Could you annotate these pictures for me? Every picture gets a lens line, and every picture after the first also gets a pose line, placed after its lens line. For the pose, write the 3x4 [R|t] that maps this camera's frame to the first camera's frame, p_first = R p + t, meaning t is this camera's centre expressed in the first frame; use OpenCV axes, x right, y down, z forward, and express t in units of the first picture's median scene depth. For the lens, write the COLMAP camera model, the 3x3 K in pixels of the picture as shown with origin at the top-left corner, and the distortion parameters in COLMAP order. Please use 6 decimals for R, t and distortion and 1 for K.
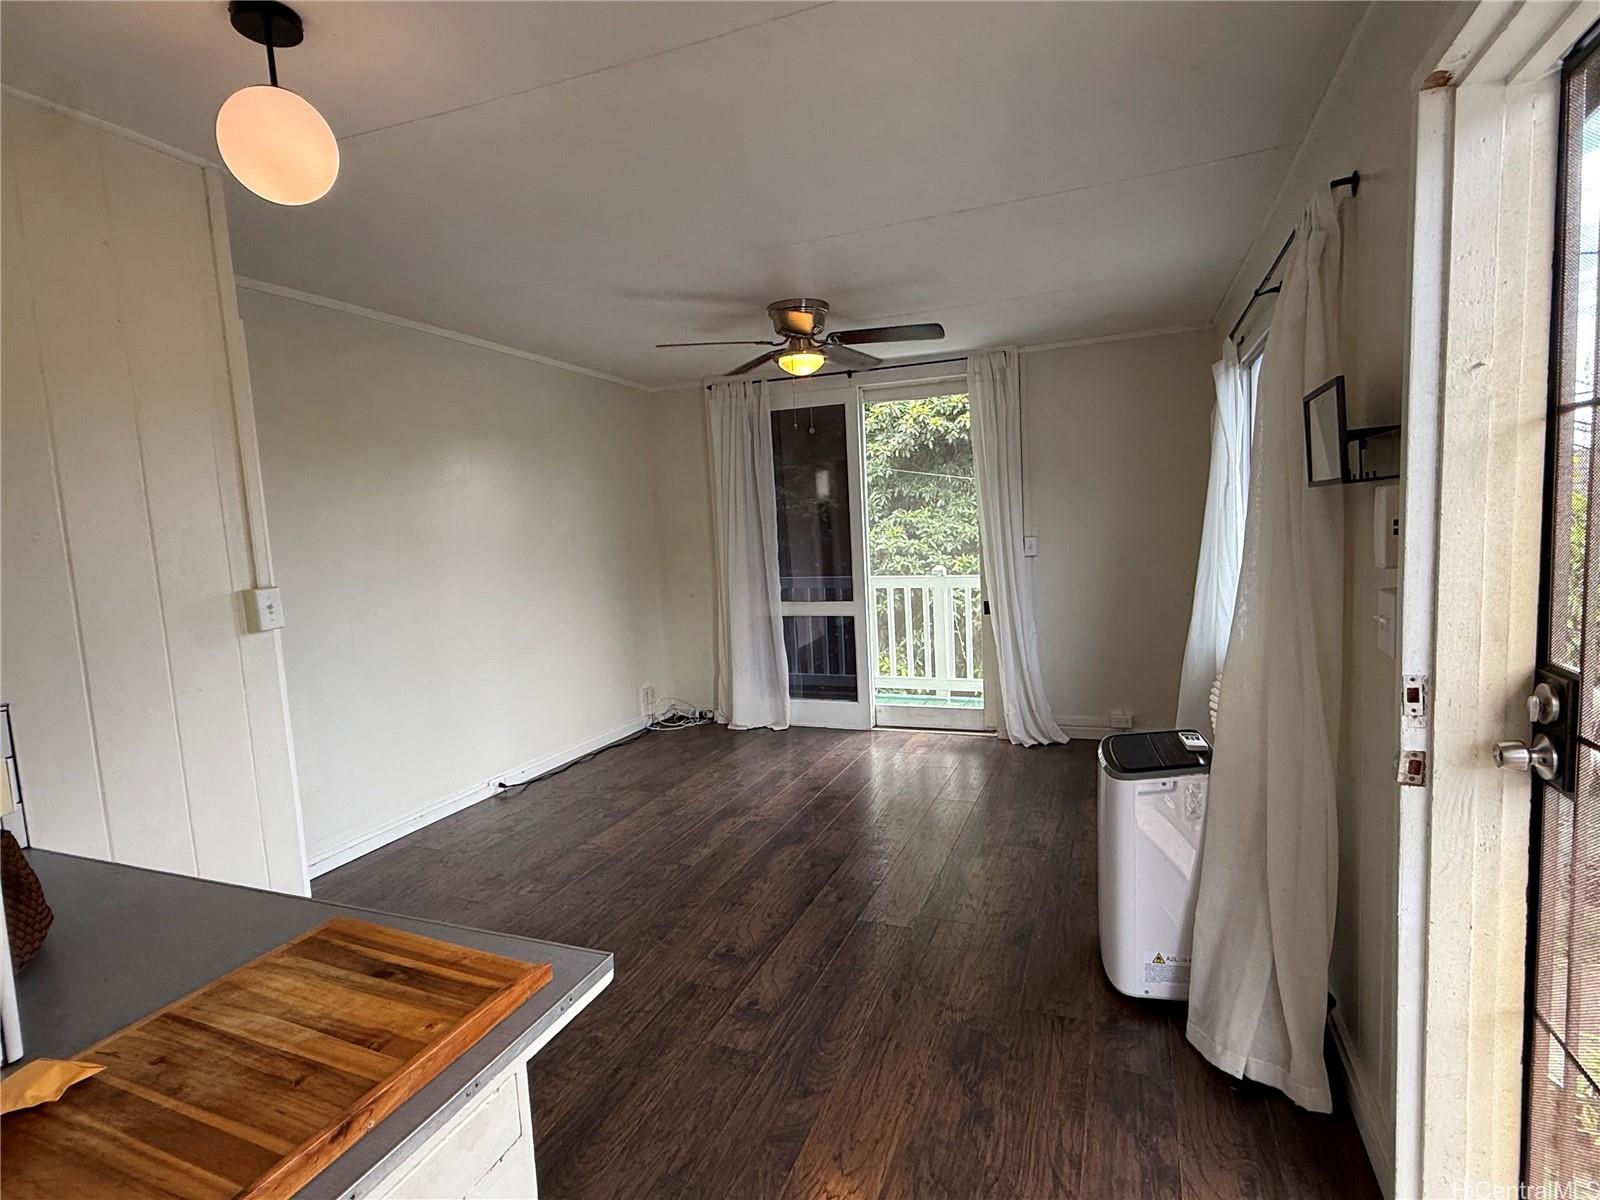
lens RADIAL K [[833.8, 0, 800.0], [0, 833.8, 600.0], [0, 0, 1]] dist [0.000371, 0.000079]
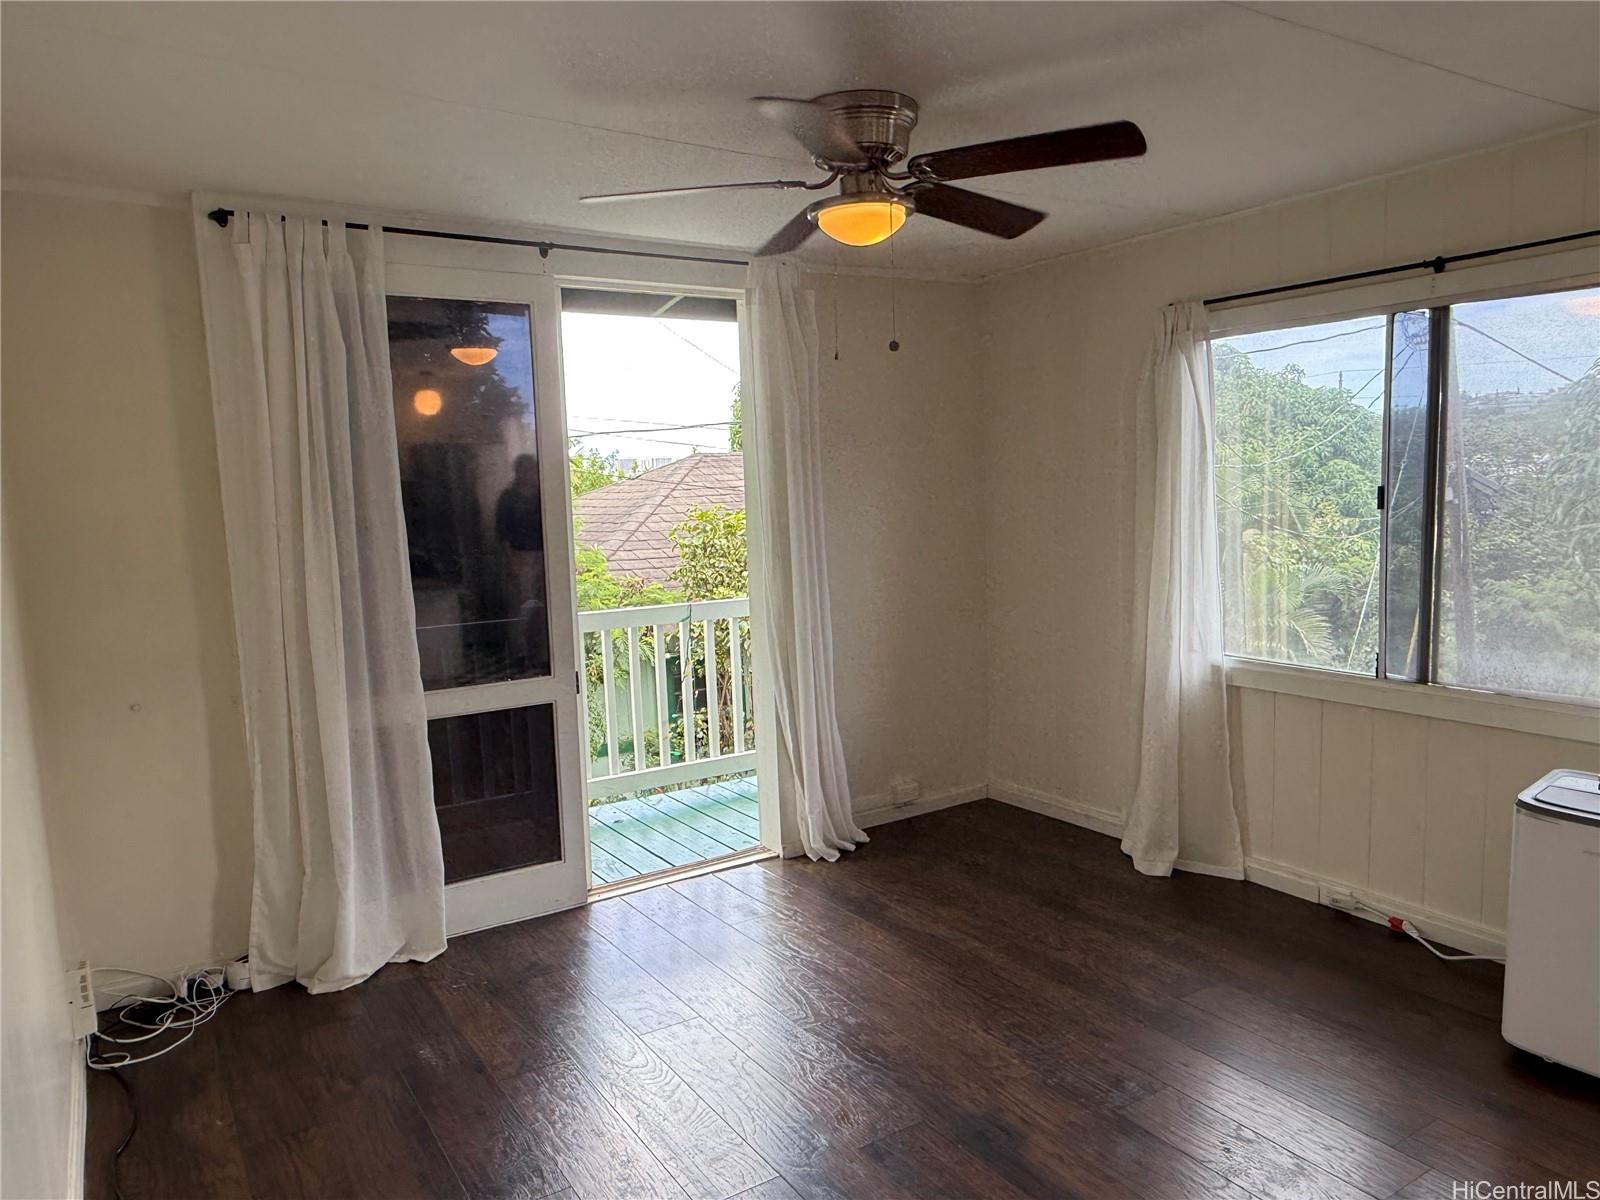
lens RADIAL K [[1104.7, 0, 800.0], [0, 1104.7, 600.0], [0, 0, 1]] dist [-0.000193, -0.000072]
pose [[0.589905, -0.066884, 0.804698, -0.564769], [0.082966, 0.996310, 0.021990, -0.067922], [-0.803199, 0.053790, 0.593277, 0.617491]]
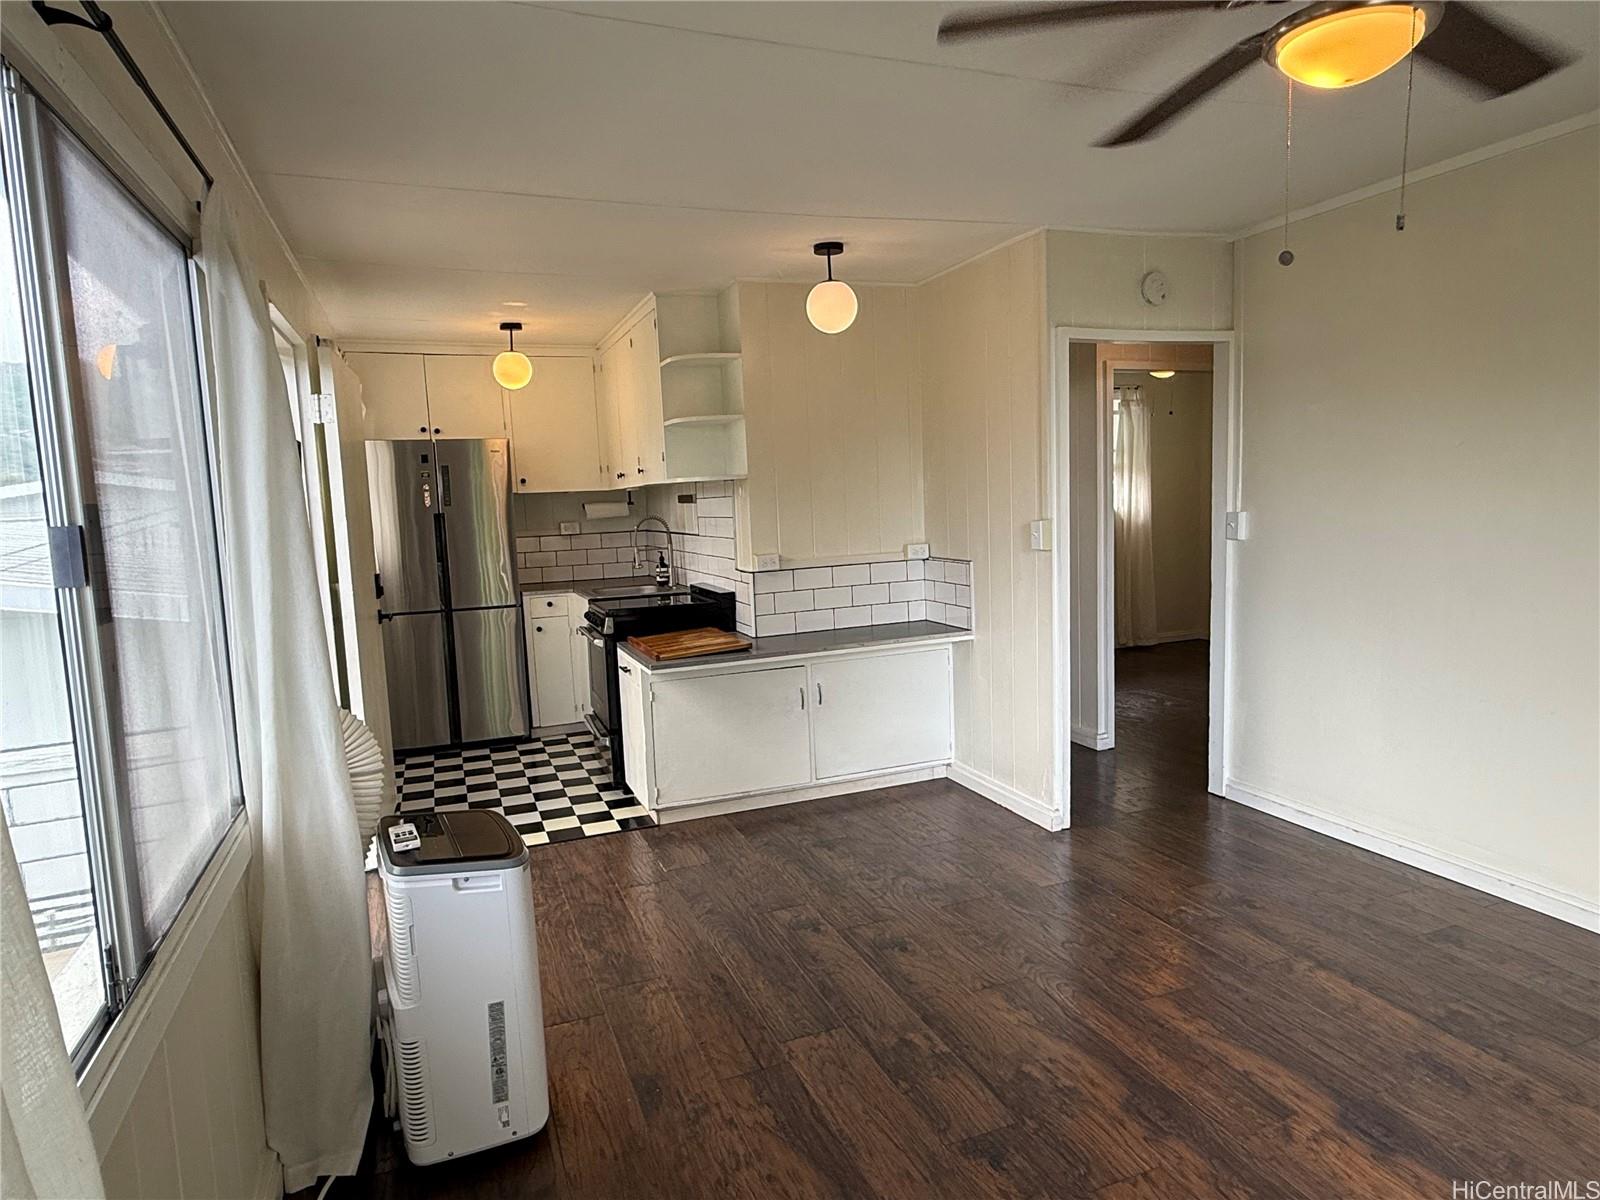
lens RADIAL K [[956.7, 0, 800.0], [0, 956.7, 600.0], [0, 0, 1]] dist [0.001581, 0.000646]
pose [[-0.734240, 0.151638, -0.661738, 0.461339], [0.007824, 0.976561, 0.215098, -0.143816], [0.678845, 0.152756, -0.718217, 1.133079]]
